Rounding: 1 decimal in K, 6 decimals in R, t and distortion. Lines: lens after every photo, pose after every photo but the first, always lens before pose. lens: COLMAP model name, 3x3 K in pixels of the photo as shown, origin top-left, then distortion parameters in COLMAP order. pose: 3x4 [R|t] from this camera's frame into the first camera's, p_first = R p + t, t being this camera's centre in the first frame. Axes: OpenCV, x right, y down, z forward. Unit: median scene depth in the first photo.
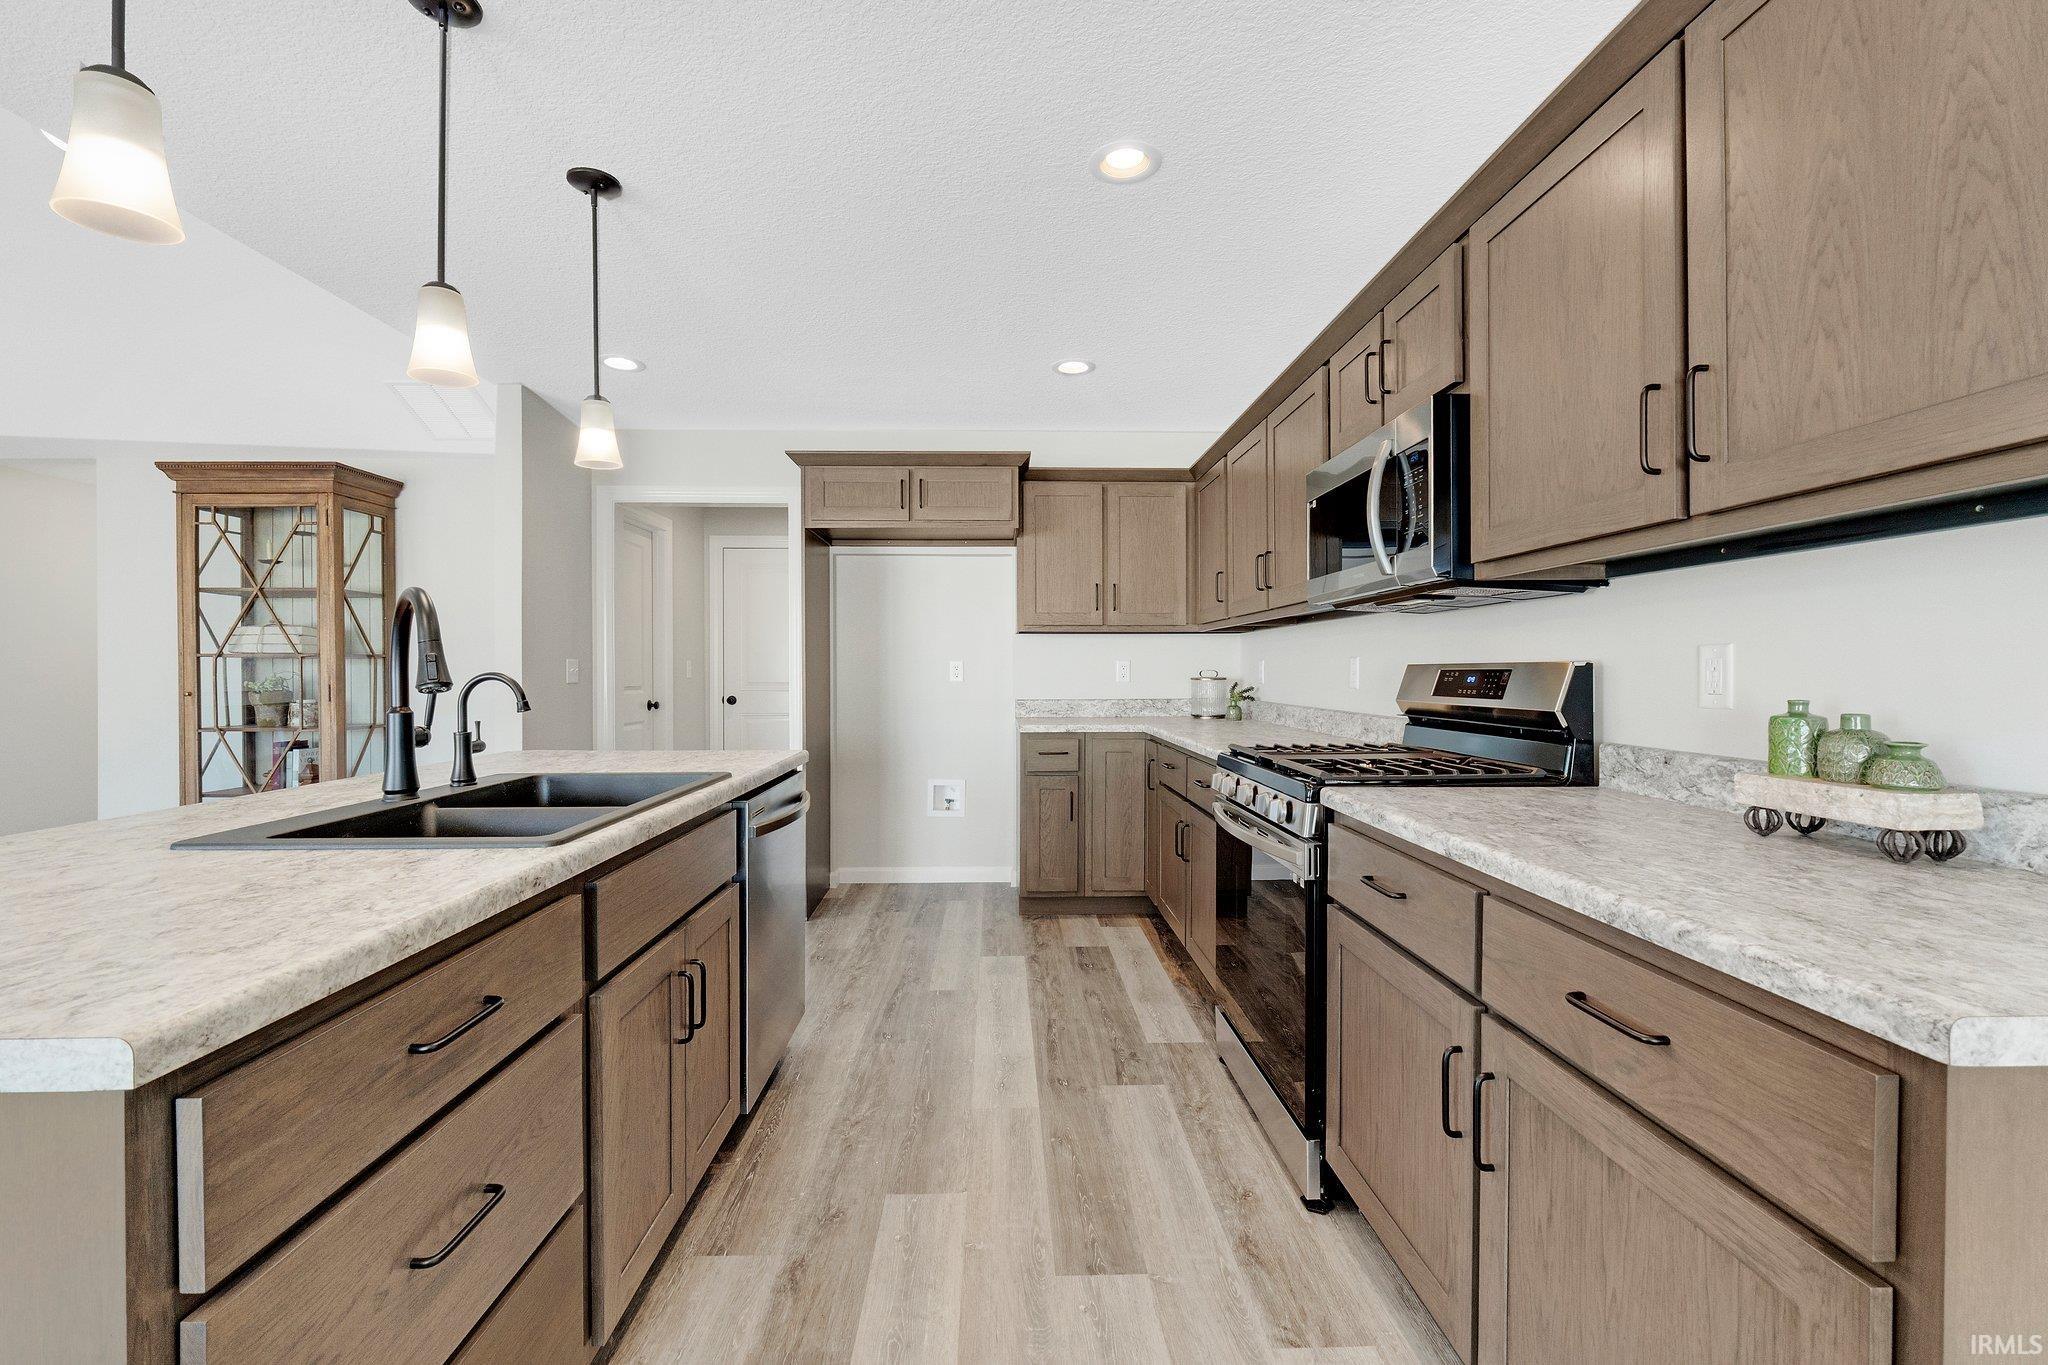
lens RADIAL K [[865.6, 0, 1026.3], [0, 865.6, 672.0], [0, 0, 1]] dist [-0.002769, -0.001463]
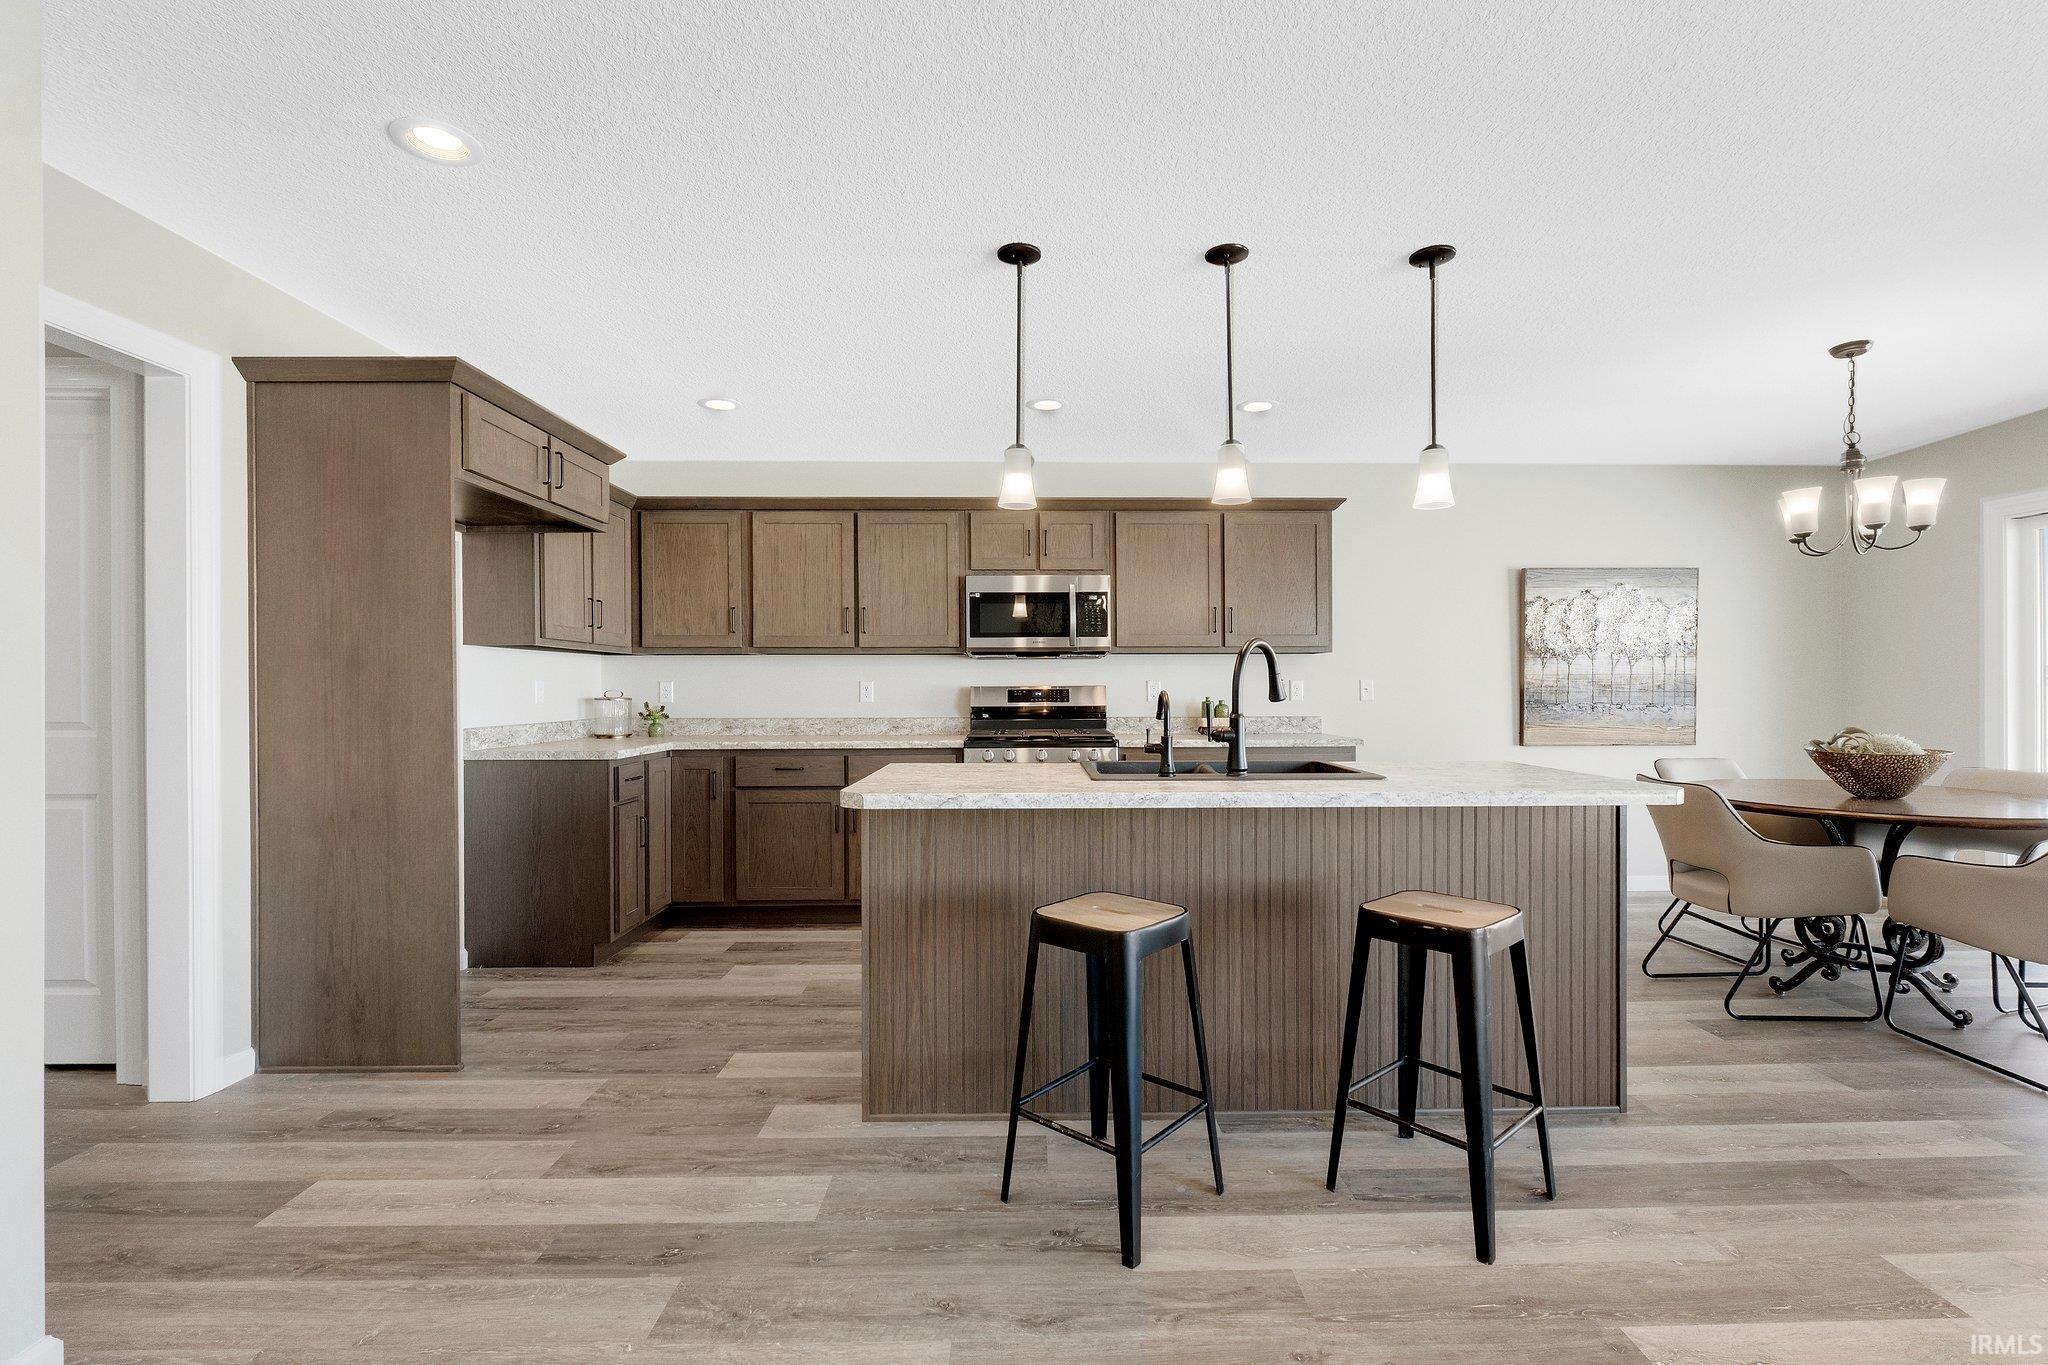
lens RADIAL K [[865.6, 0, 1029.1], [0, 865.6, 688.1], [0, 0, 1]] dist [-0.002769, -0.001463]
pose [[0.029008, 0.002469, 0.999576, -0.883378], [0.007823, 0.999966, -0.002697, 0.000339], [-0.999549, 0.007897, 0.028988, 0.525319]]
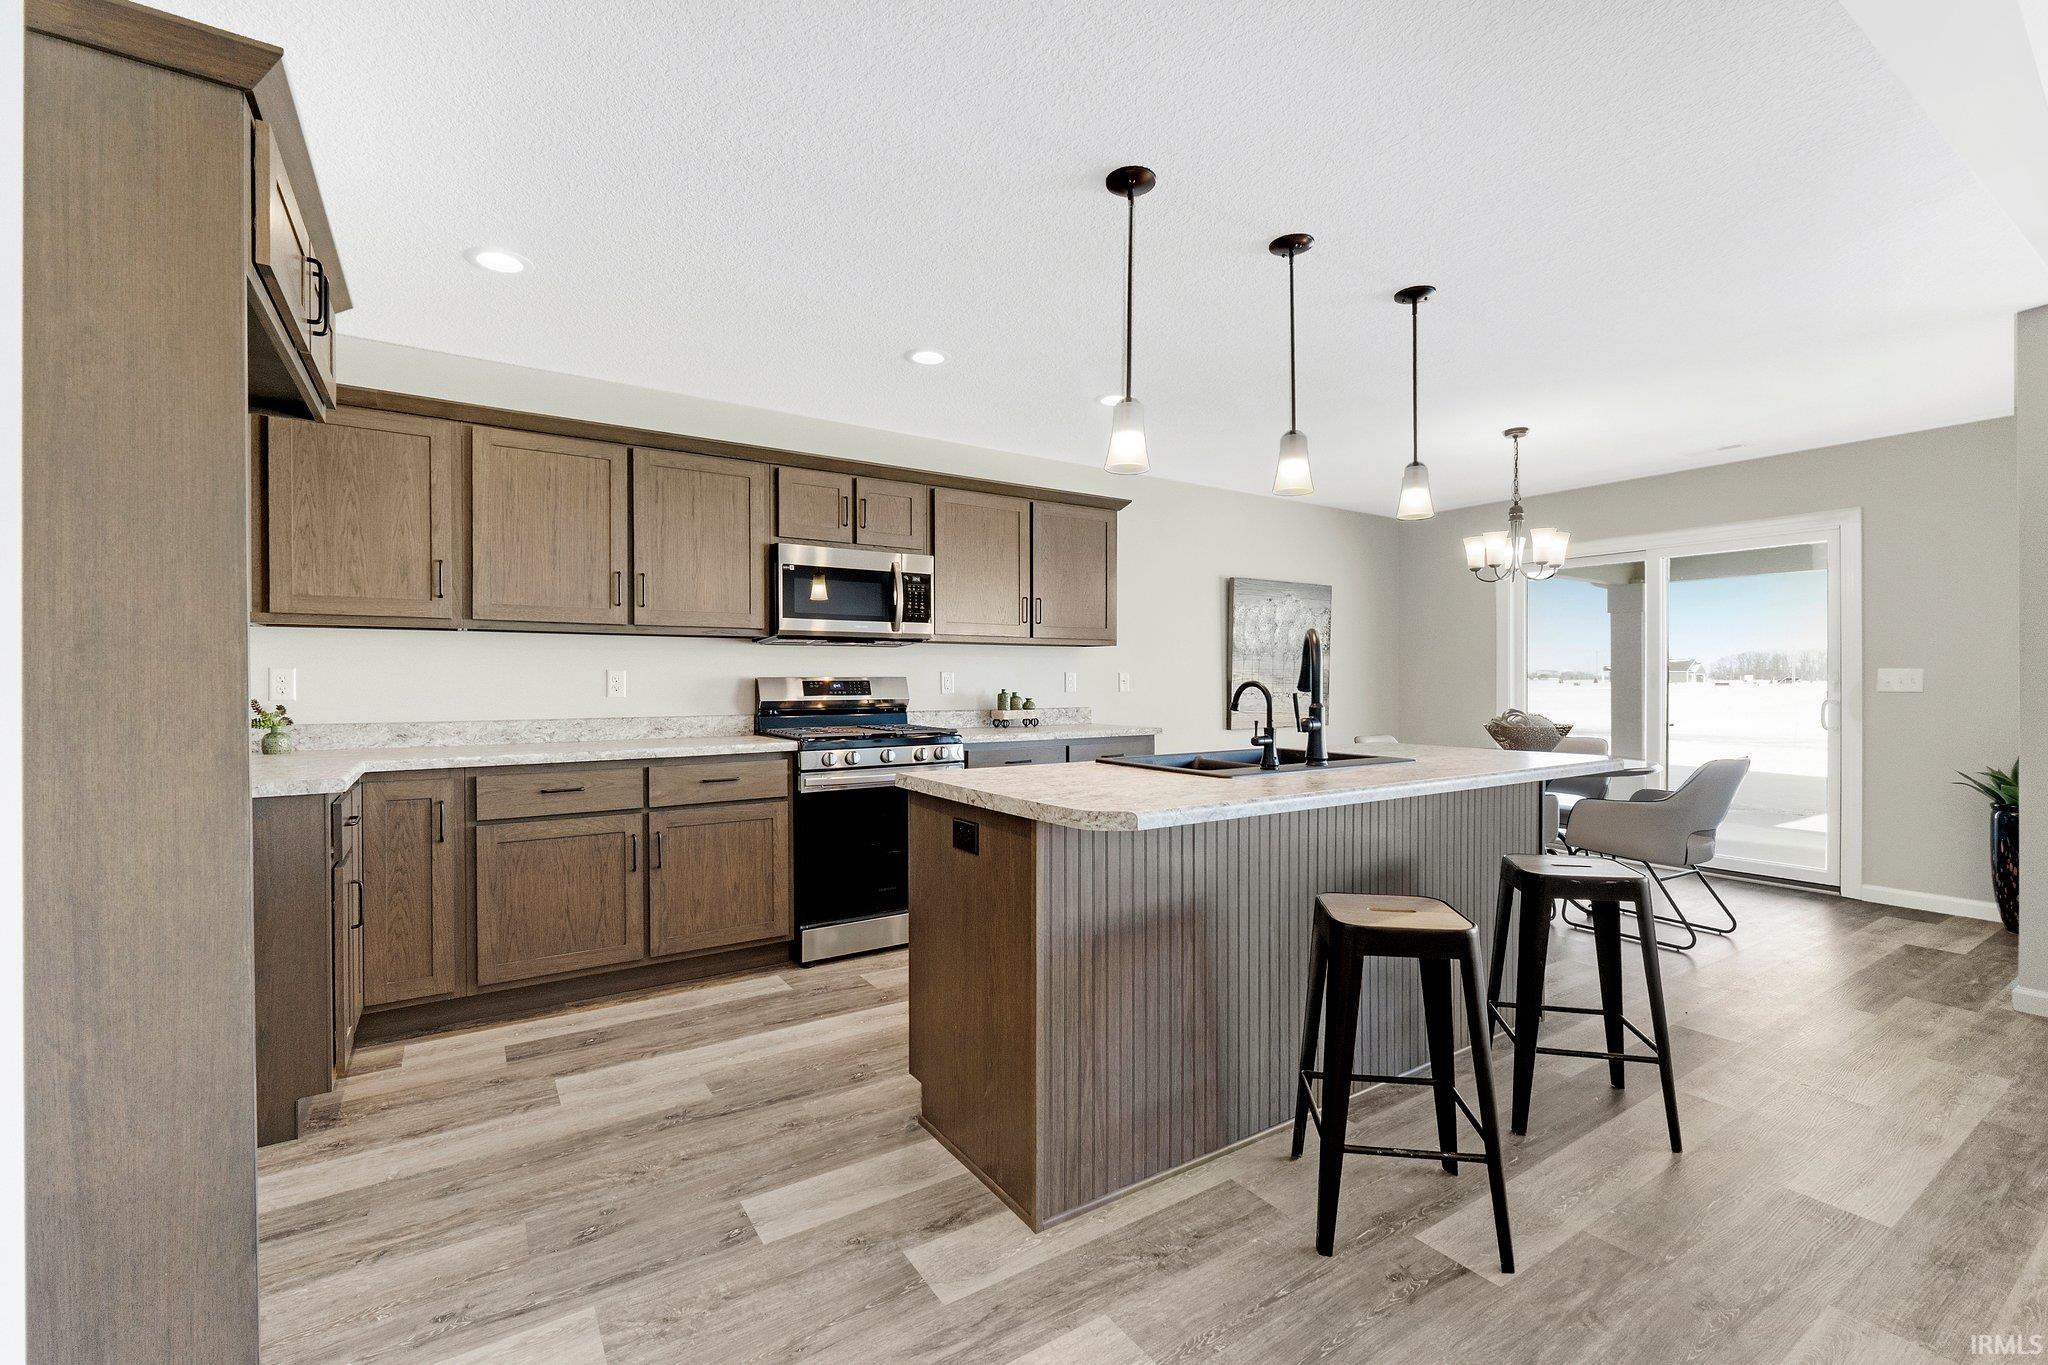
lens RADIAL K [[865.6, 0, 1012.5], [0, 865.6, 682.1], [0, 0, 1]] dist [-0.002769, -0.001463]
pose [[-0.503409, 0.001521, 0.864047, -0.696310], [0.007018, 0.999973, 0.002329, -0.000448], [-0.864019, 0.007237, -0.503406, 0.881021]]
